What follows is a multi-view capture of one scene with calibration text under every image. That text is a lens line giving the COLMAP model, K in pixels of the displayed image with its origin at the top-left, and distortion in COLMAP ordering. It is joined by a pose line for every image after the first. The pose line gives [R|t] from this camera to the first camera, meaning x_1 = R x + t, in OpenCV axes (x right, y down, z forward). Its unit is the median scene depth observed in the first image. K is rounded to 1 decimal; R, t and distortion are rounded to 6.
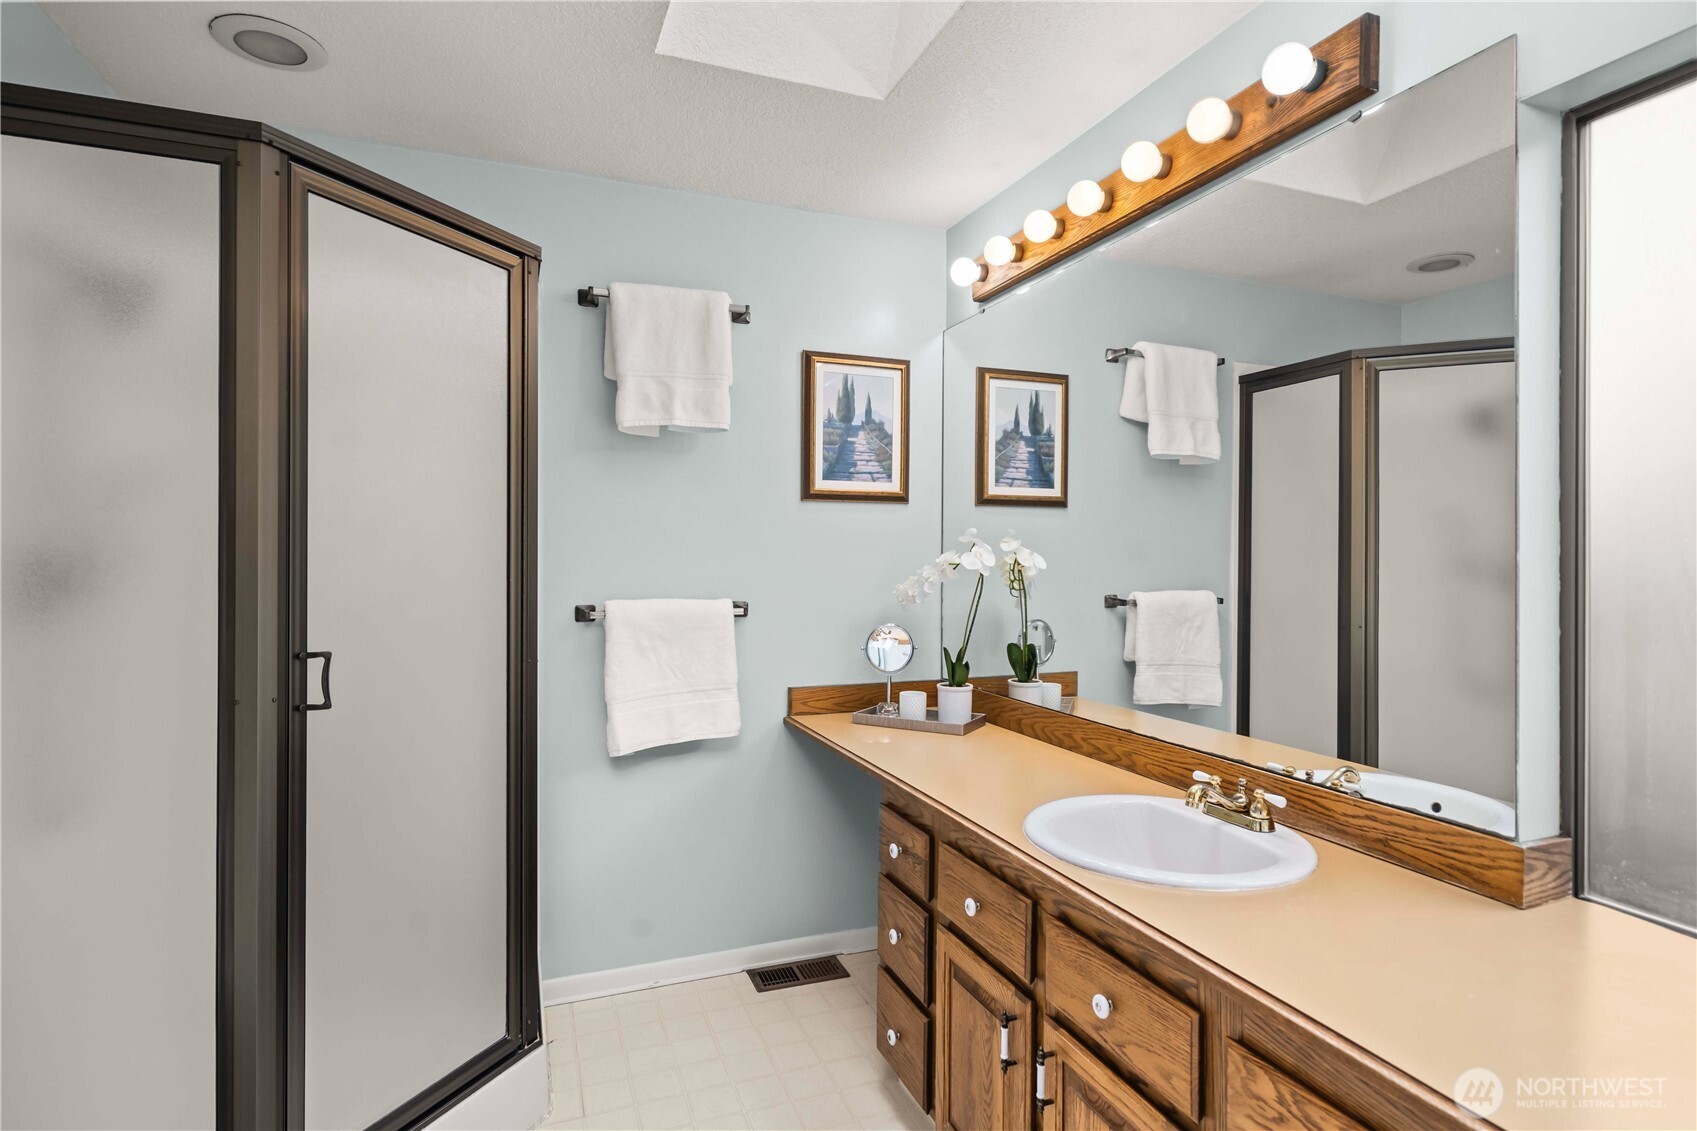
lens RADIAL K [[849.2, 0, 848.5], [0, 849.2, 565.5], [0, 0, 1]] dist [-0.002214, 0.000198]
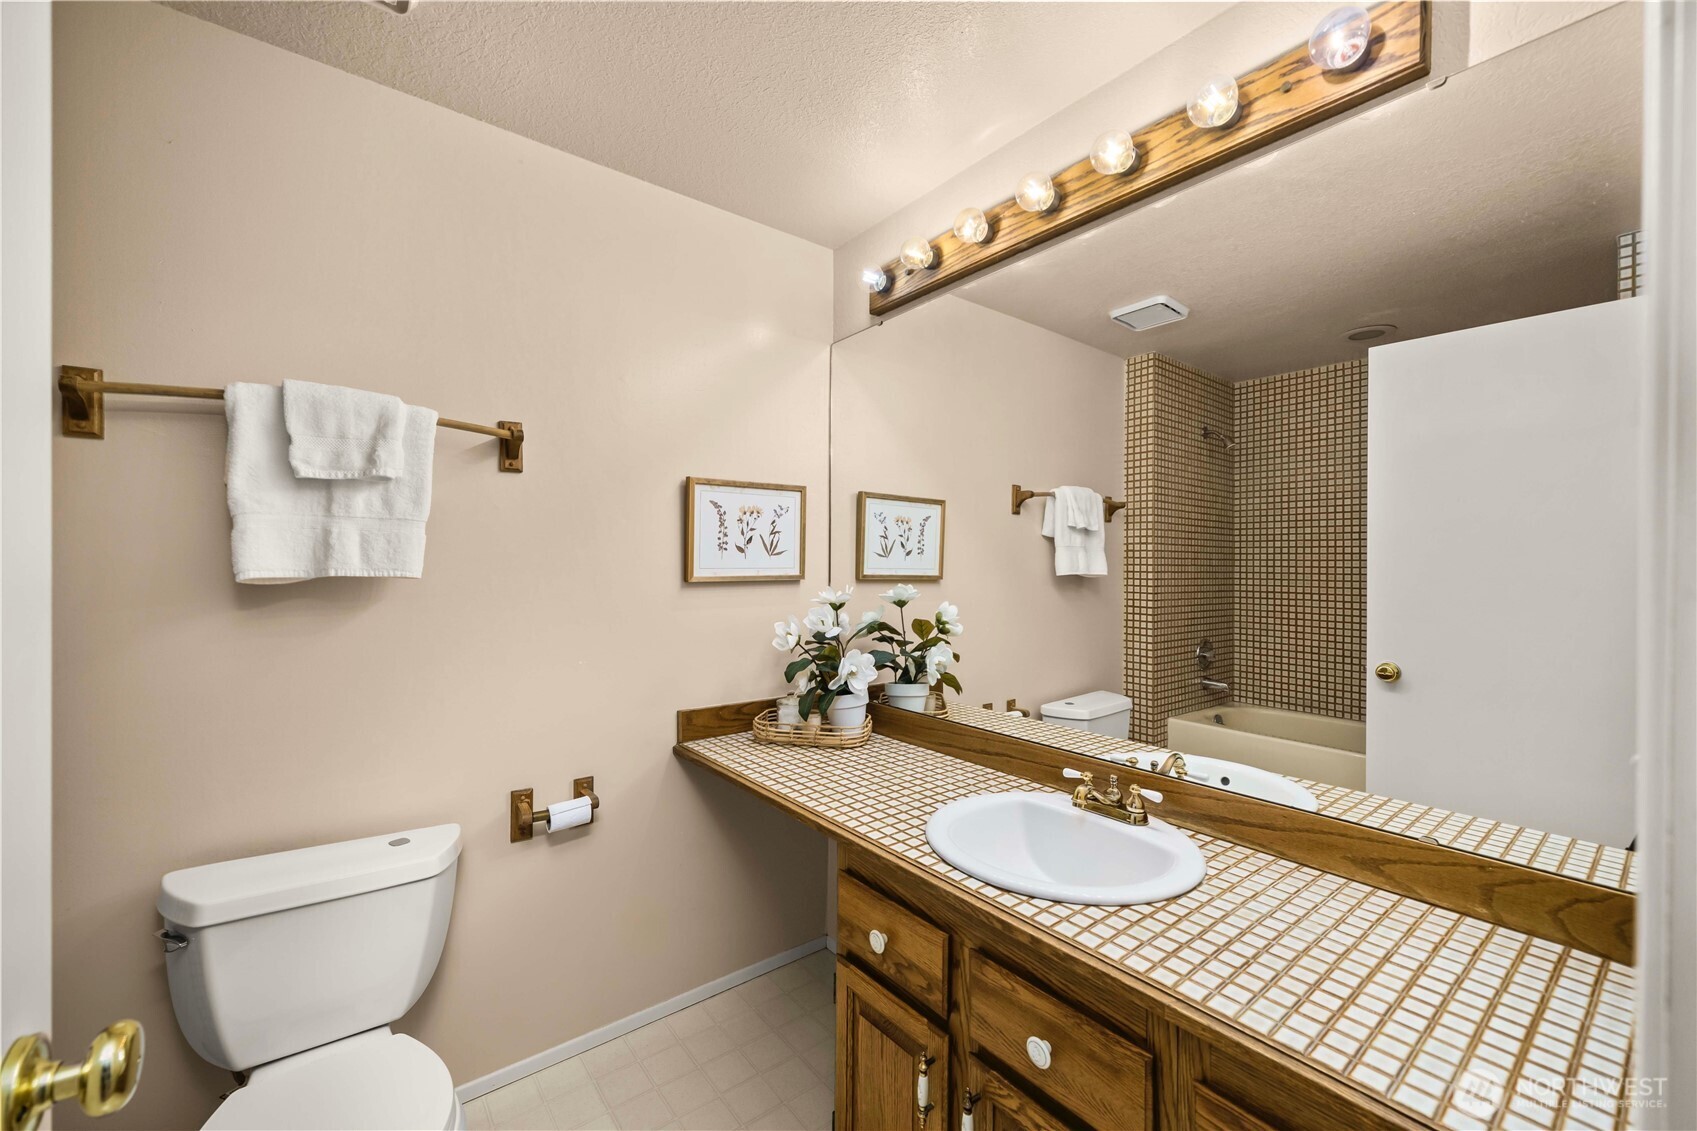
lens RADIAL K [[677.0, 0, 847.2], [0, 677.0, 542.9], [0, 0, 1]] dist [0.001718, 0.000189]
pose [[0.959047, 0.016224, 0.282783, -0.108990], [-0.003693, 0.998990, -0.044789, -0.001765], [-0.283224, 0.041910, 0.958138, 0.268192]]
